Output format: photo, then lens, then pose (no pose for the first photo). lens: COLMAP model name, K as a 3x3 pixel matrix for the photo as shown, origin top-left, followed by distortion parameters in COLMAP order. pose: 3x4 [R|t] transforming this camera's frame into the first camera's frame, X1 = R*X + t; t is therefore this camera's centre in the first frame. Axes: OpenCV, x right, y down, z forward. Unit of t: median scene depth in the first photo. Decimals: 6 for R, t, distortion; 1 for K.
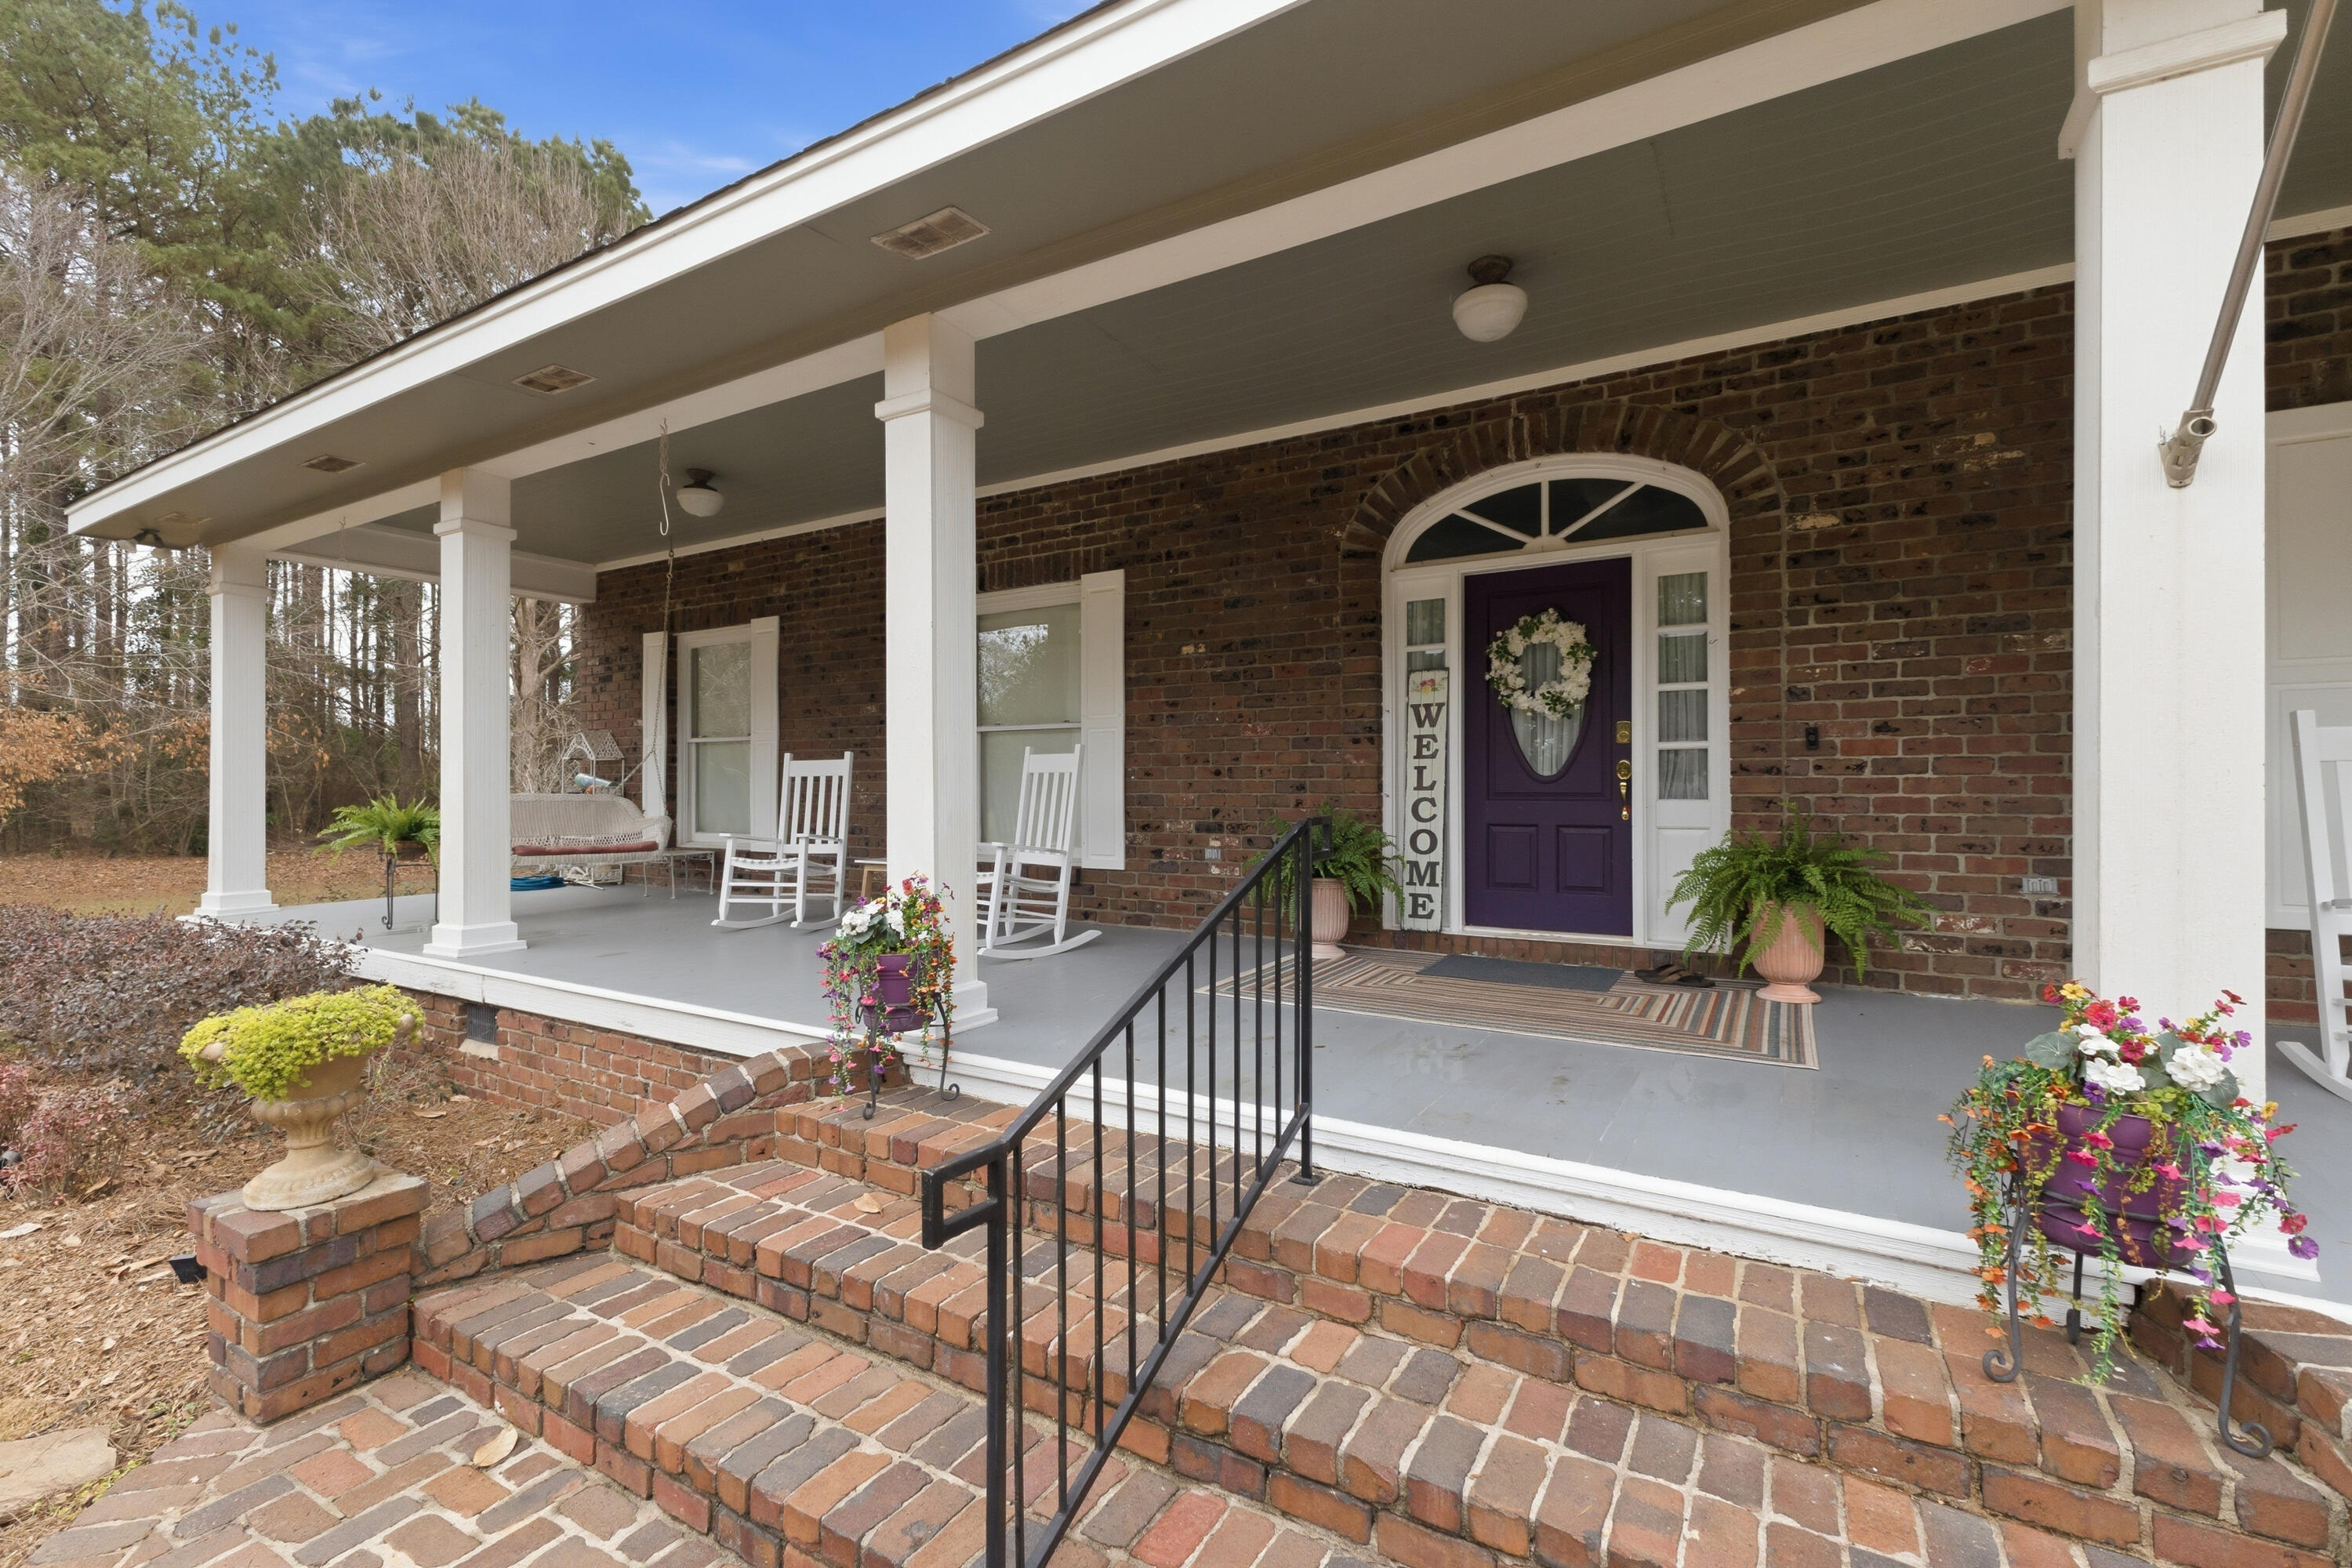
lens RADIAL K [[1033.5, 0, 1172.6], [0, 1033.5, 784.0], [0, 0, 1]] dist [0.009439, -0.001307]
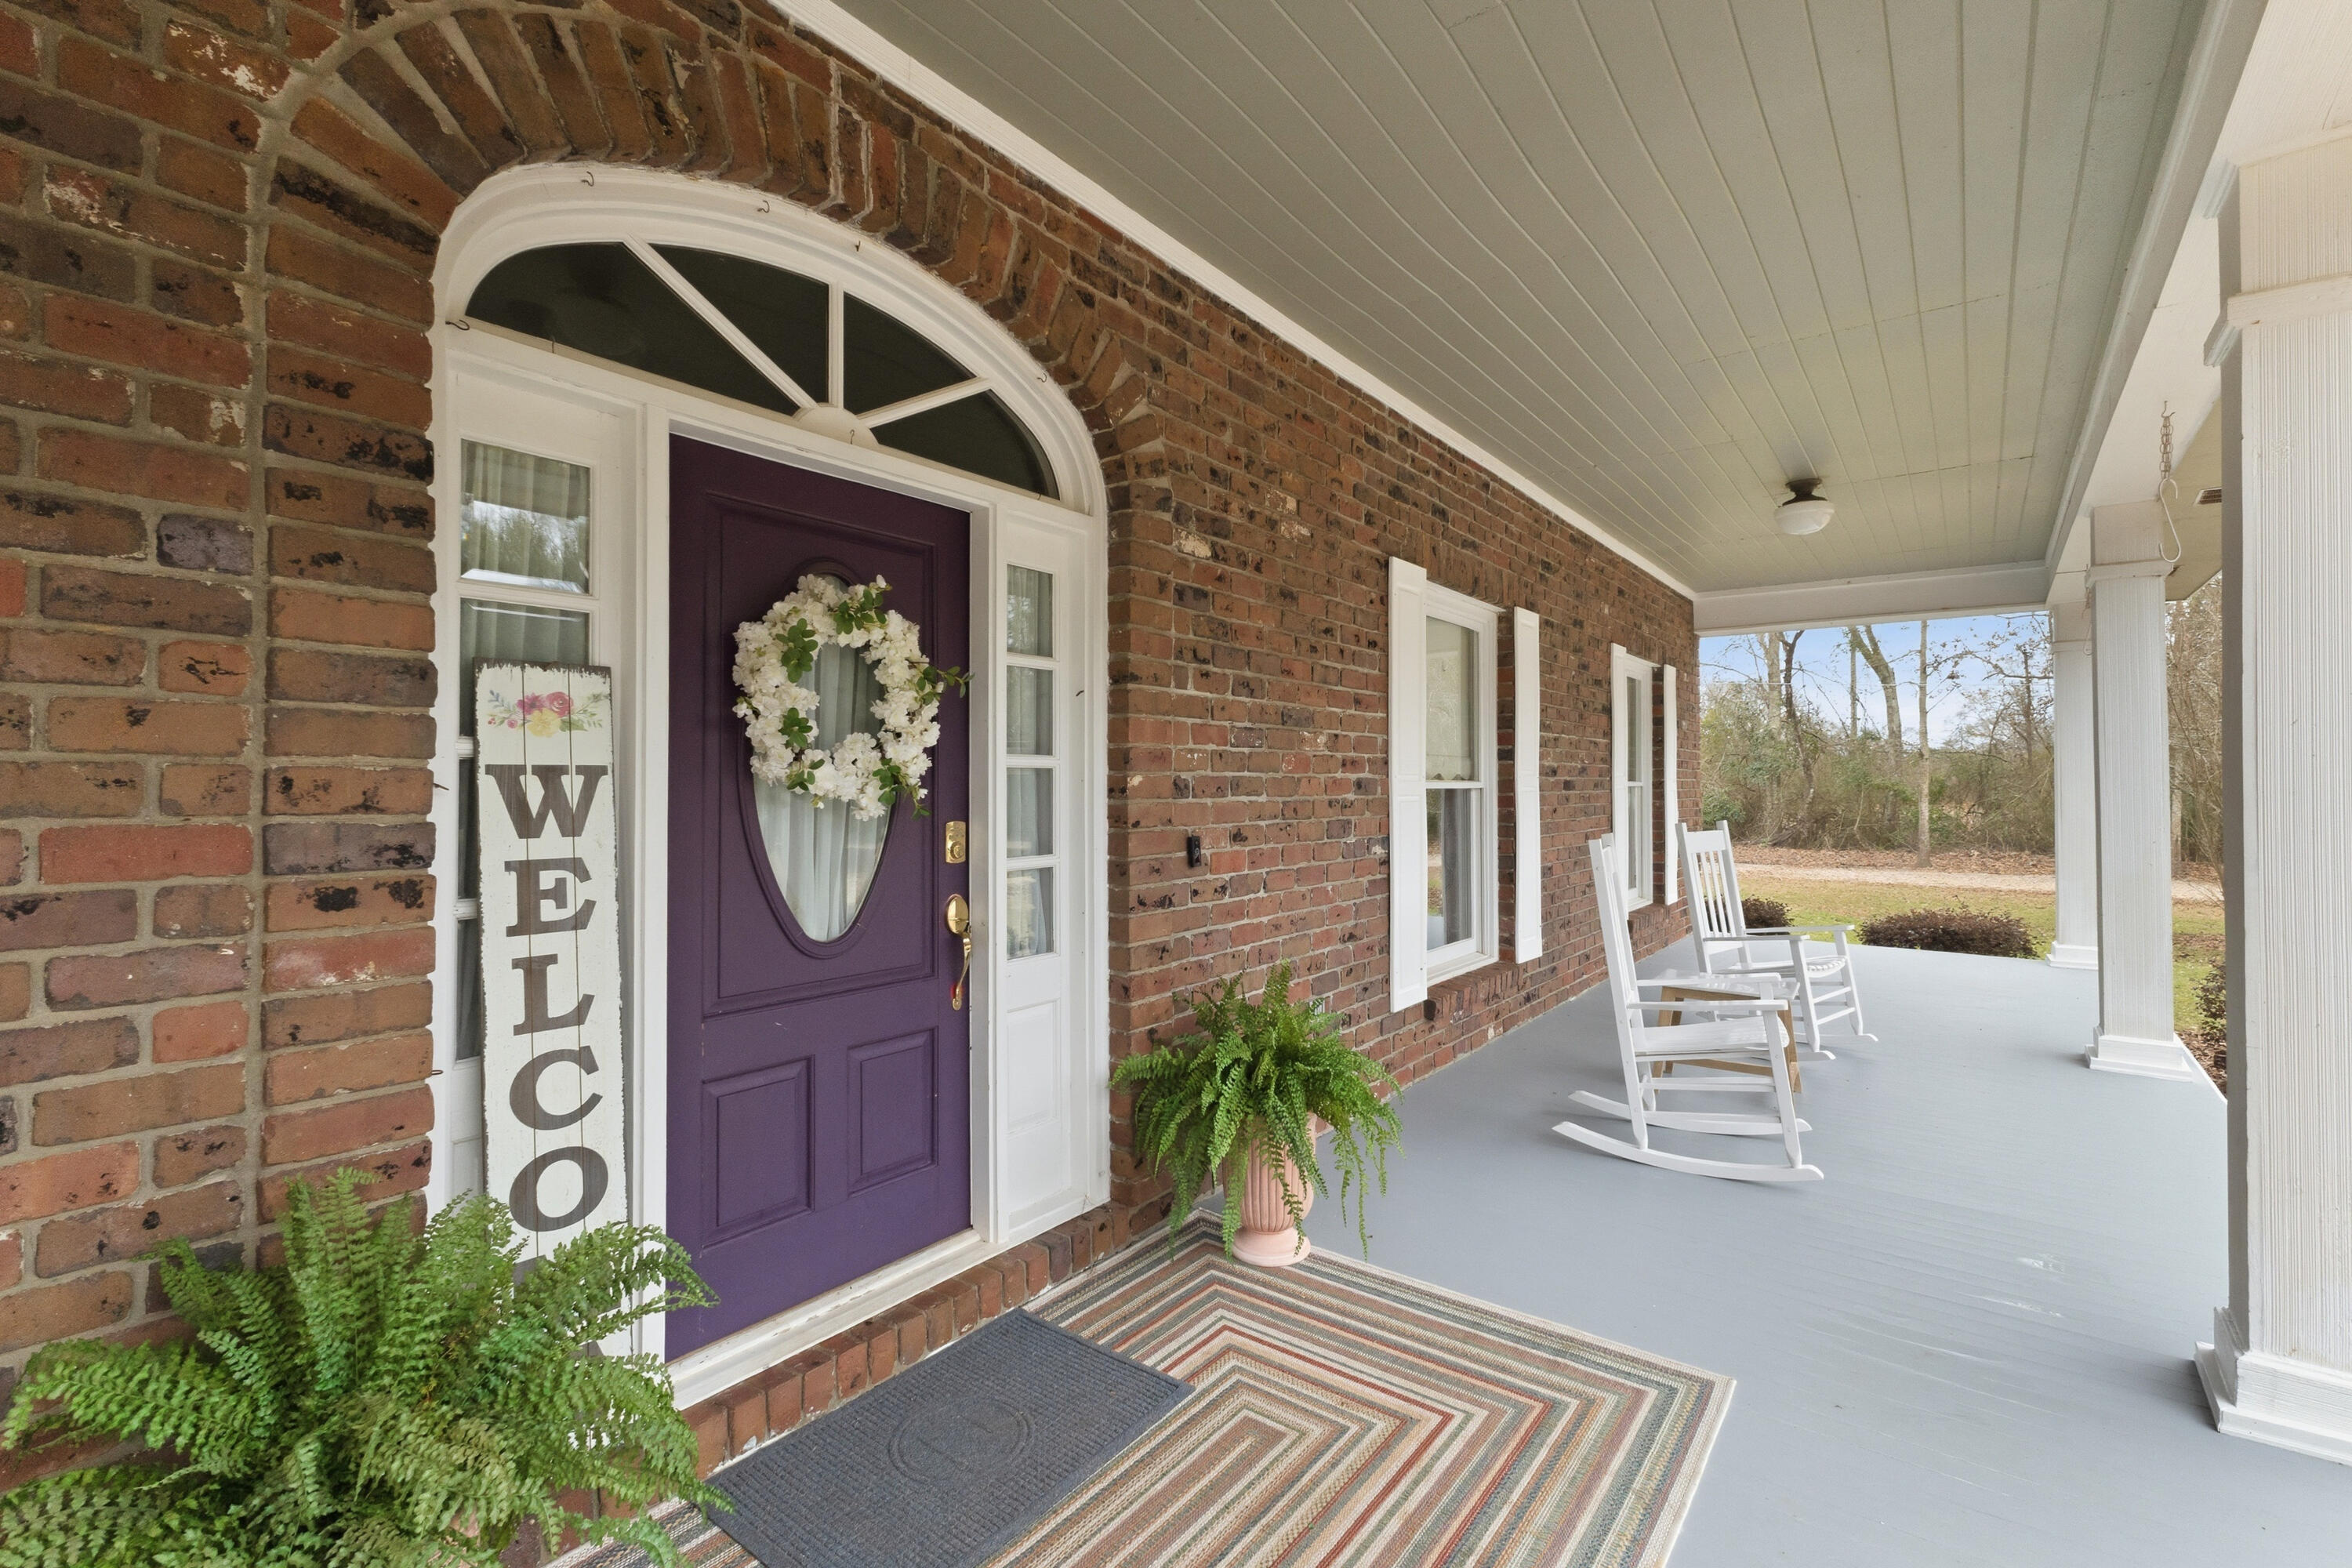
lens RADIAL K [[1033.5, 0, 1177.8], [0, 1033.5, 768.5], [0, 0, 1]] dist [0.009439, -0.001307]
pose [[0.099232, 0.015656, 0.994941, -0.071618], [-0.006585, 0.999865, -0.015076, -0.077456], [-0.995043, -0.005056, 0.099322, 0.810044]]
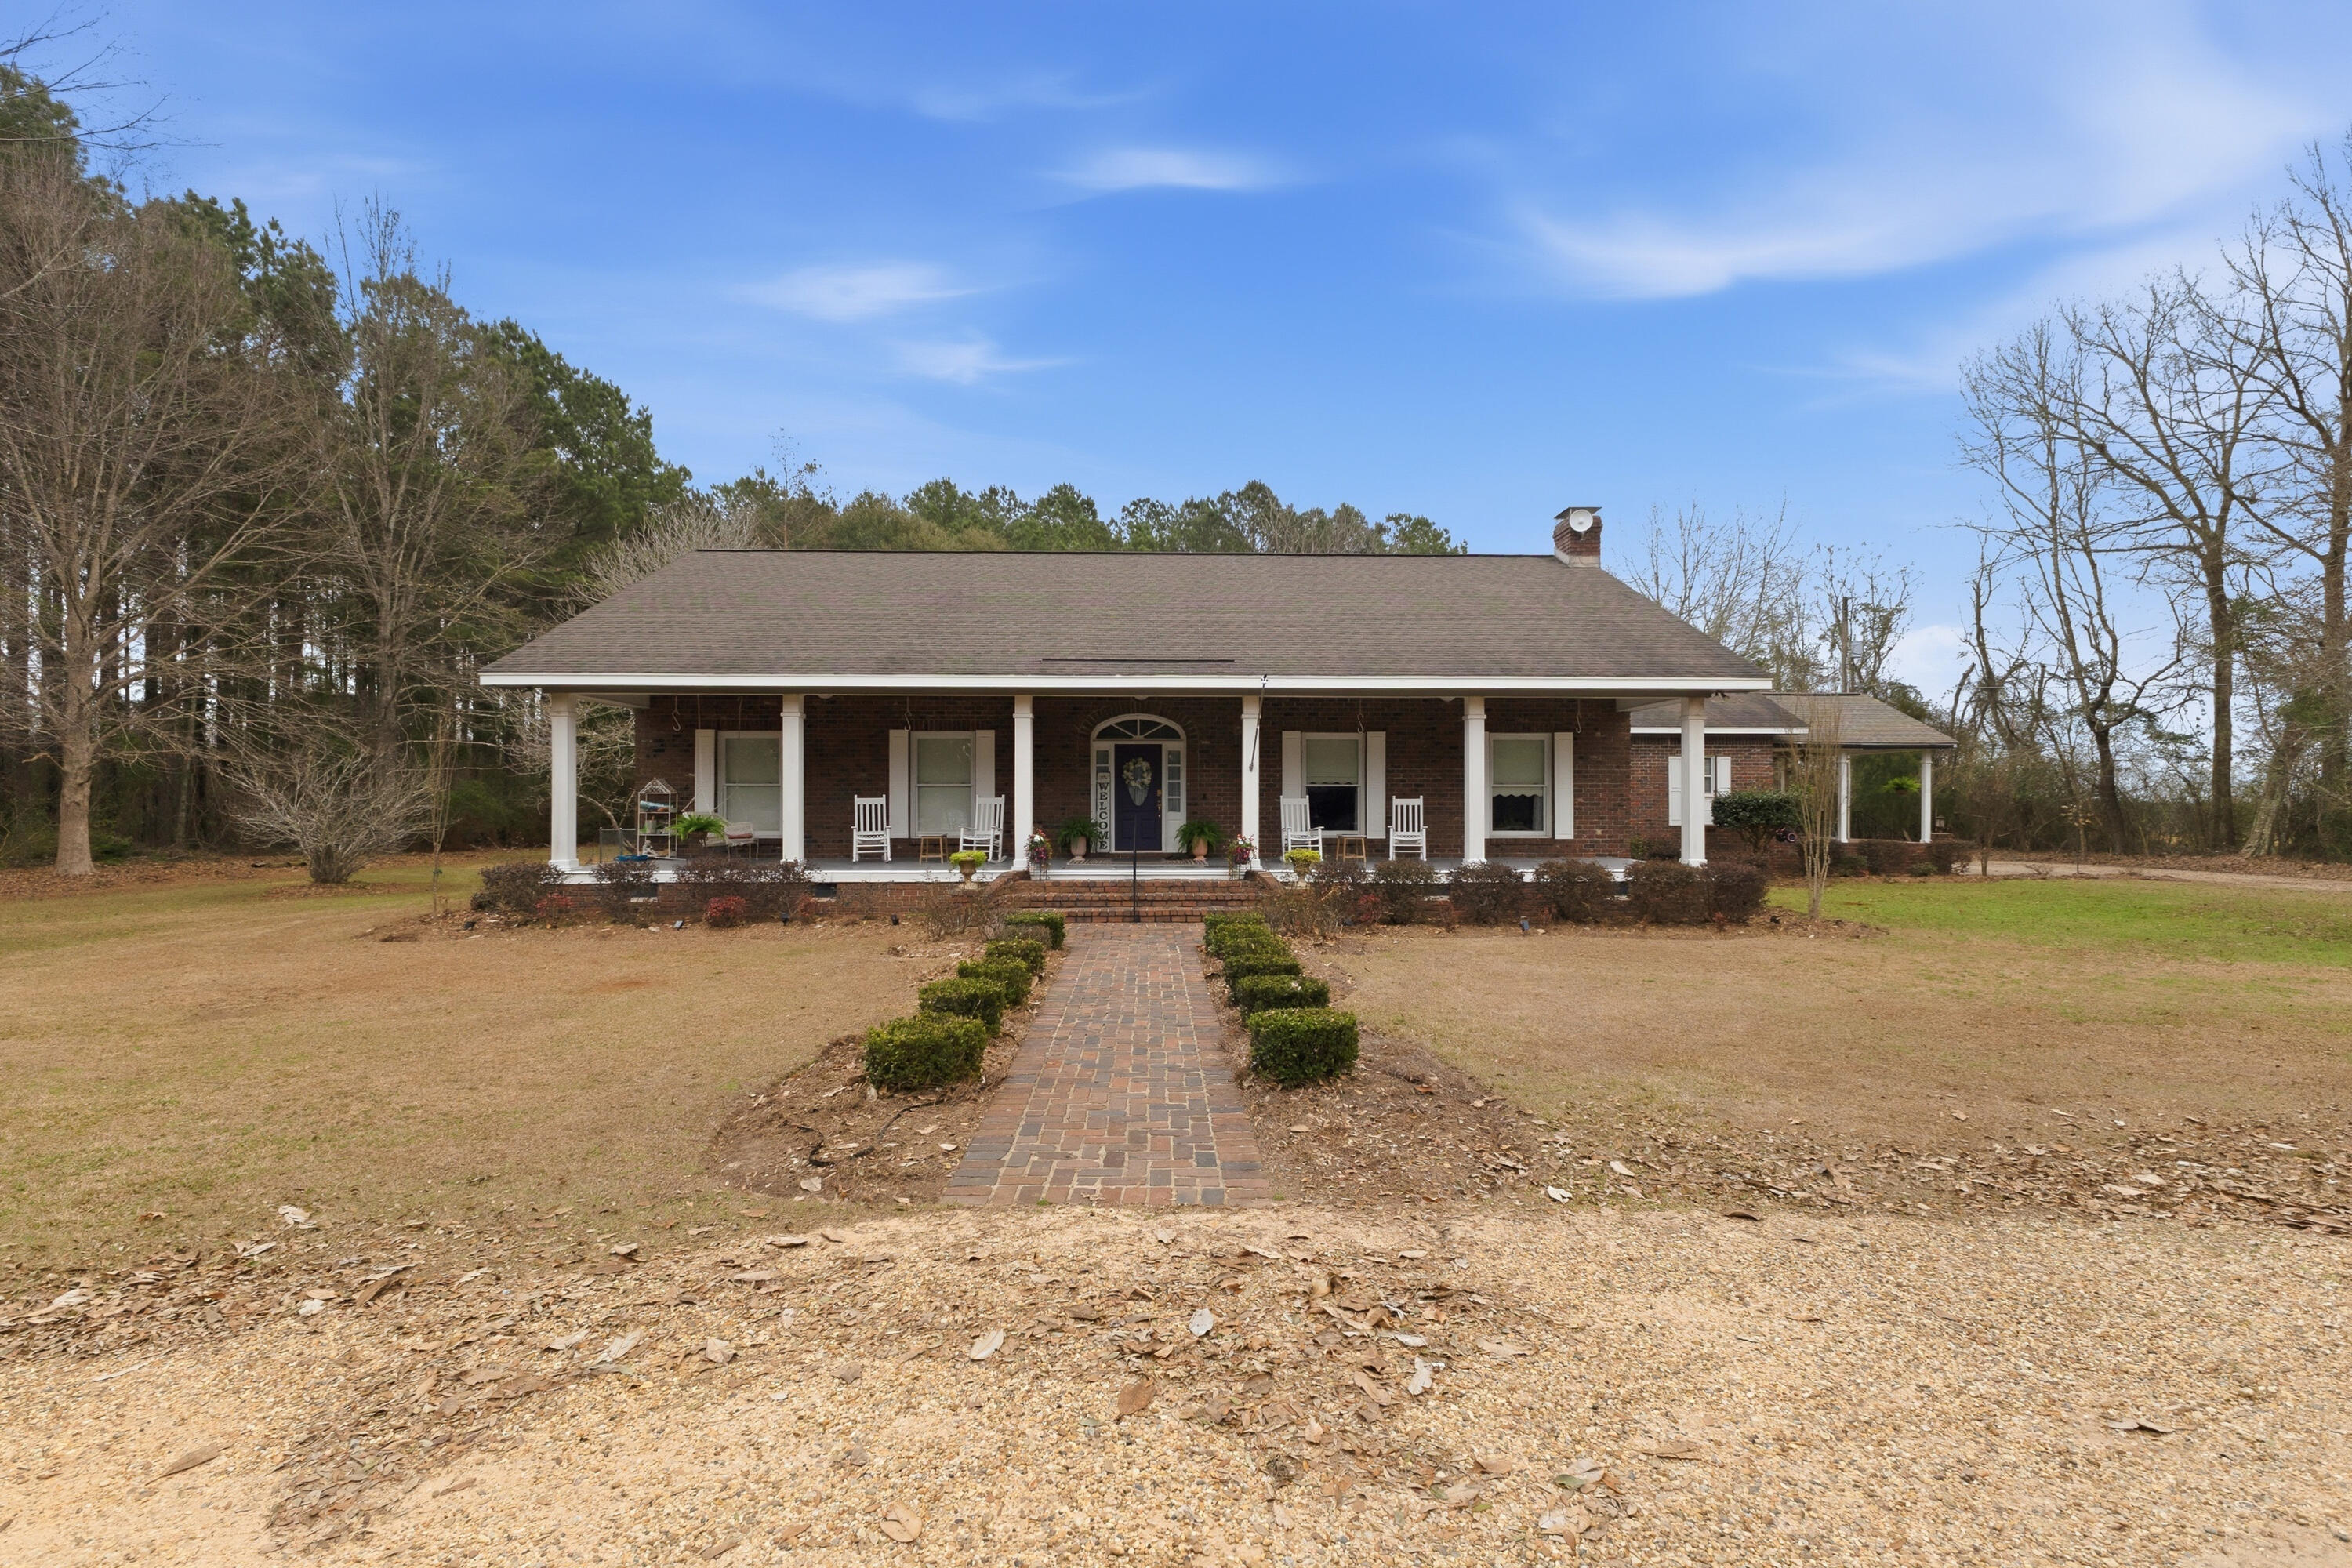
lens RADIAL K [[1033.5, 0, 1182.0], [0, 1033.5, 806.2], [0, 0, 1]] dist [0.009439, -0.001307]
pose [[0.841355, -0.002856, 0.540476, -1.377027], [-0.001321, 0.999972, 0.007340, -0.030467], [-0.540482, -0.006890, 0.841327, -1.970475]]
